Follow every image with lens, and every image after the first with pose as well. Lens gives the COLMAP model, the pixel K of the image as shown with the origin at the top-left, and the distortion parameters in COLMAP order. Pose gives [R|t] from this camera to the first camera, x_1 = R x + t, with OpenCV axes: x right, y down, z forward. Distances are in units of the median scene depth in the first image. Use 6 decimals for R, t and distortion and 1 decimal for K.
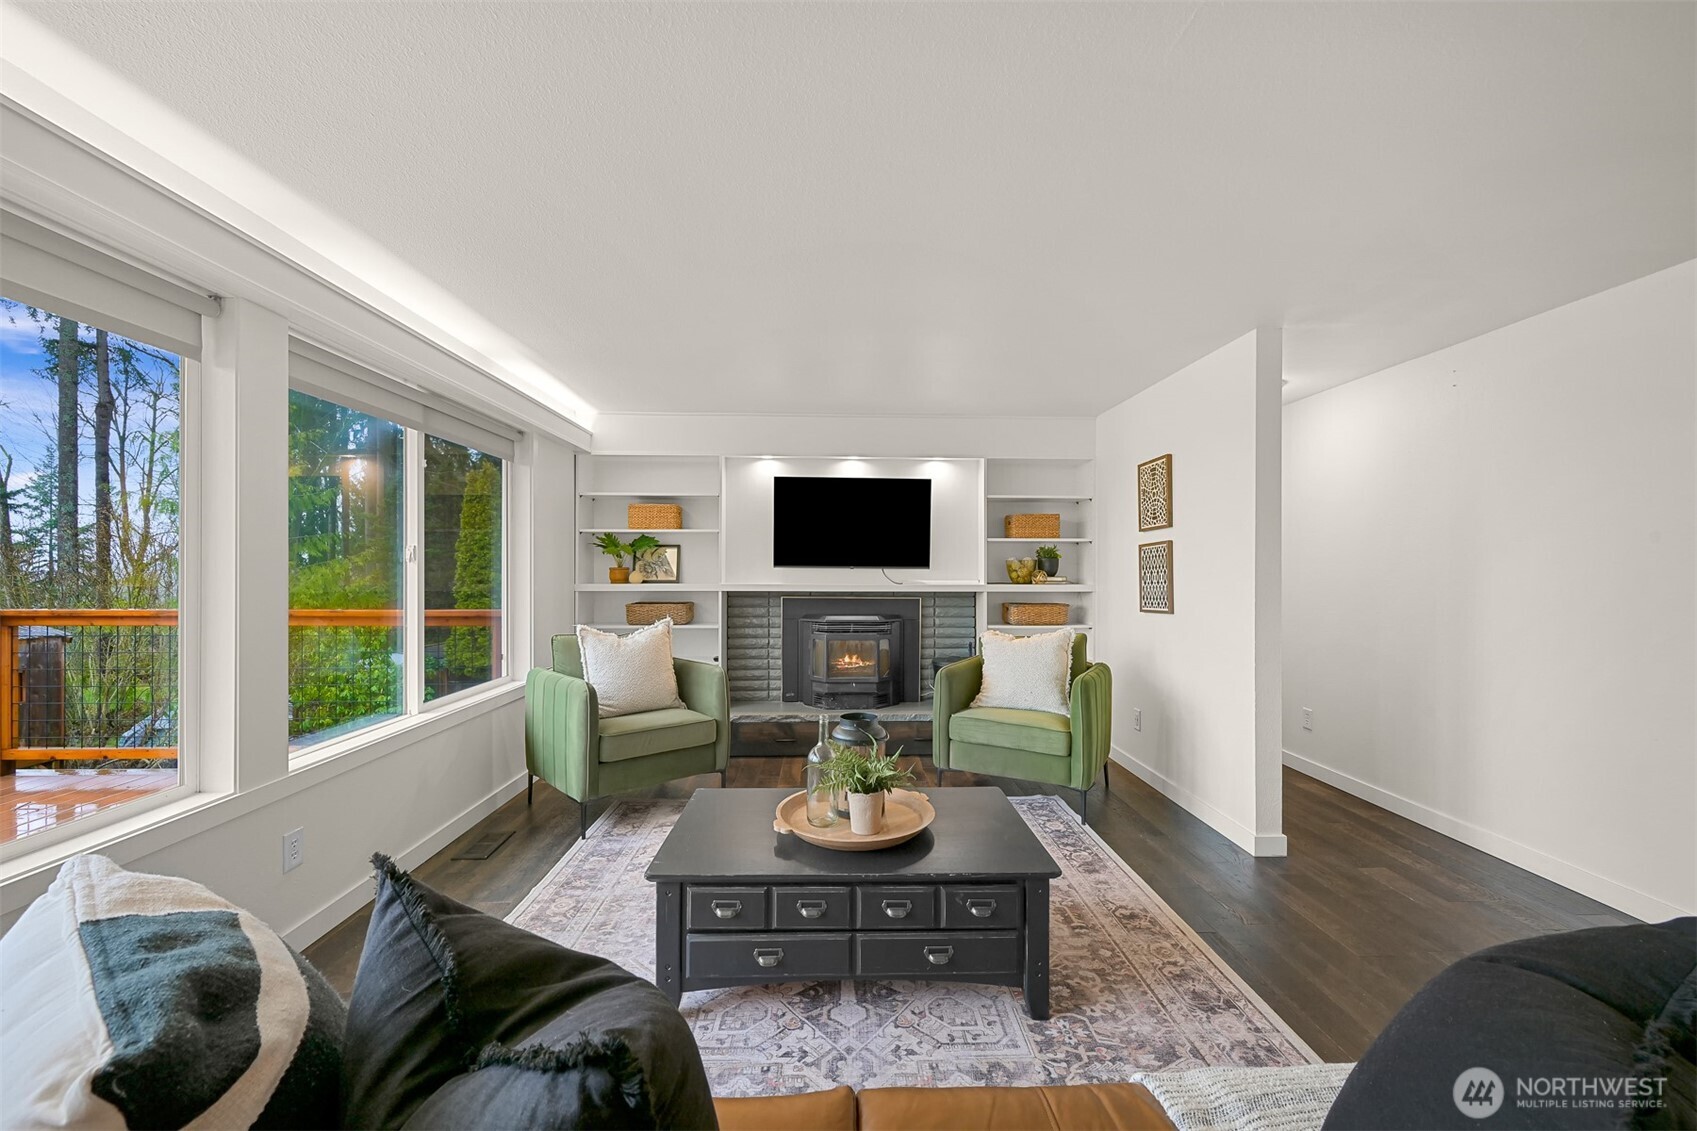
lens RADIAL K [[672.4, 0, 849.8], [0, 672.4, 567.6], [0, 0, 1]] dist [-0.000202, -0.000344]
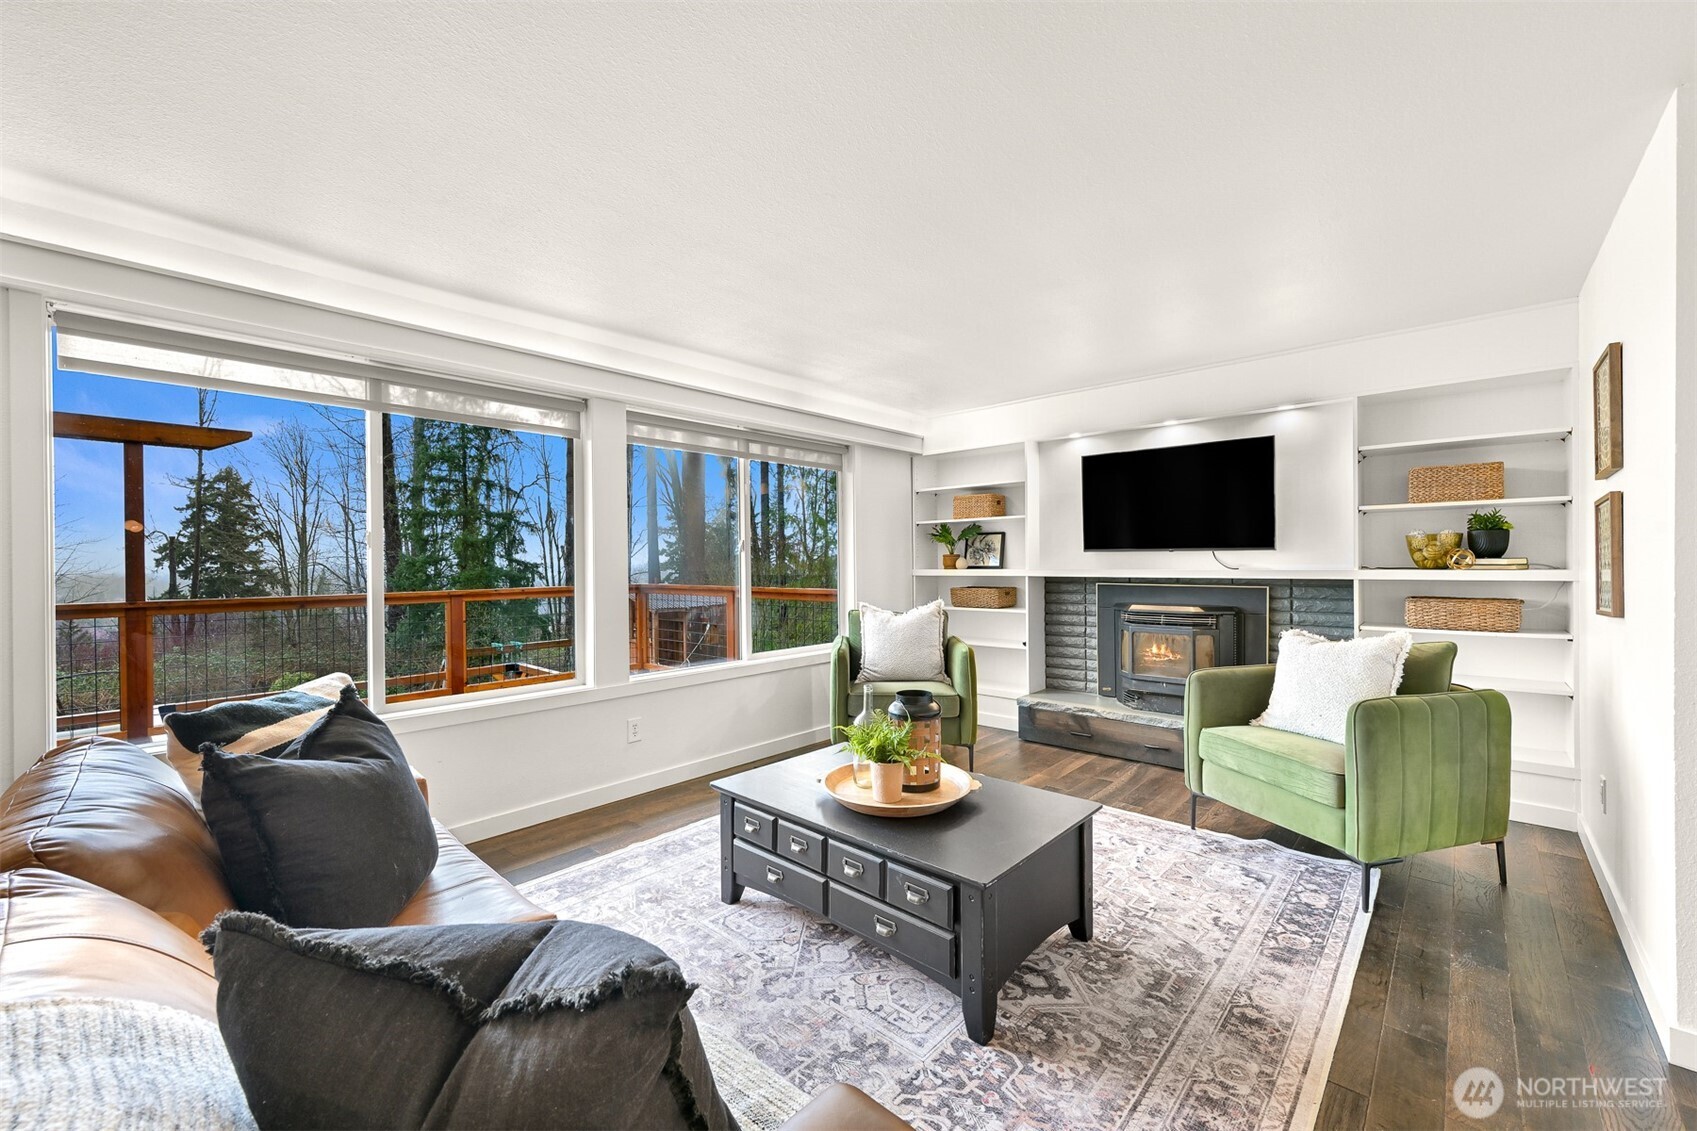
lens RADIAL K [[672.4, 0, 854.9], [0, 672.4, 564.5], [0, 0, 1]] dist [-0.000202, -0.000344]
pose [[0.719690, -0.005894, -0.694271, 0.321668], [0.012751, 0.999908, 0.004730, 0.009219], [0.694179, -0.012257, 0.719698, 0.097517]]
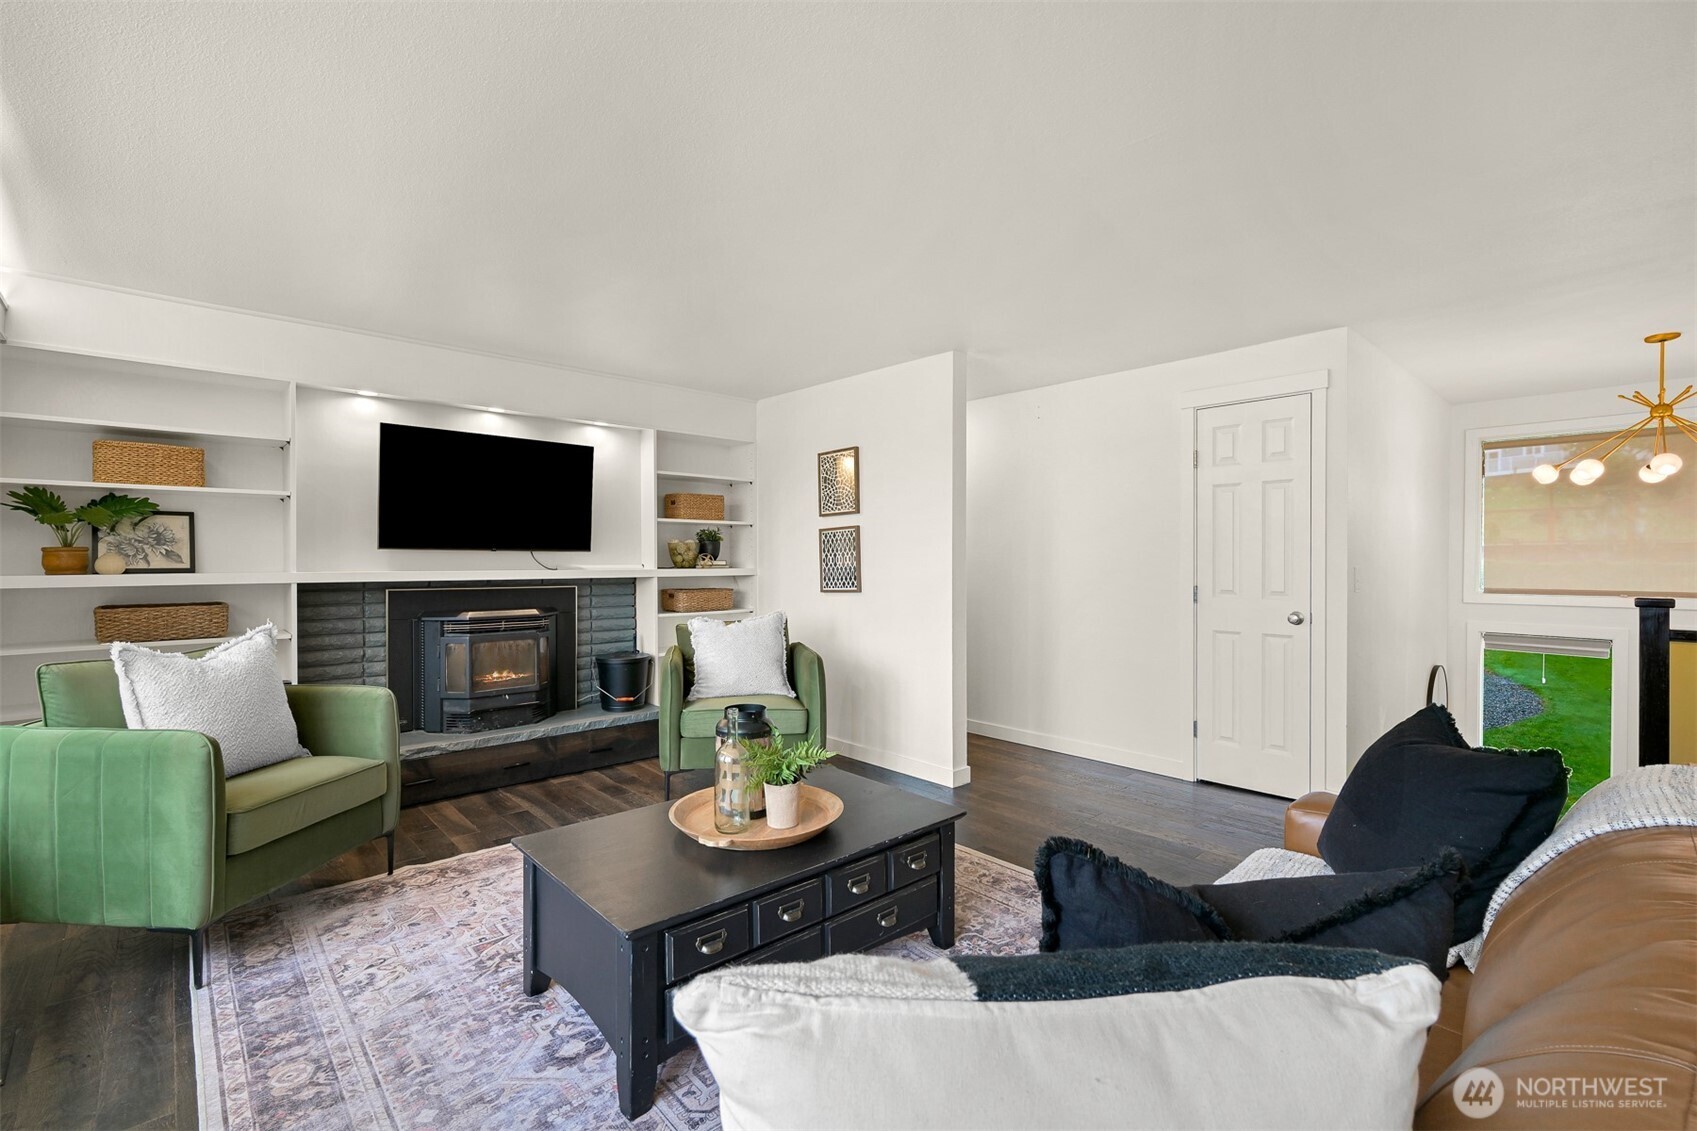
lens RADIAL K [[745.9, 0, 850.1], [0, 745.9, 568.0], [0, 0, 1]] dist [0.001537, 0.000043]
pose [[0.754180, -0.010110, 0.656590, -0.264616], [-0.001217, 0.999858, 0.016794, 0.006420], [-0.656666, -0.013465, 0.754061, 0.070440]]
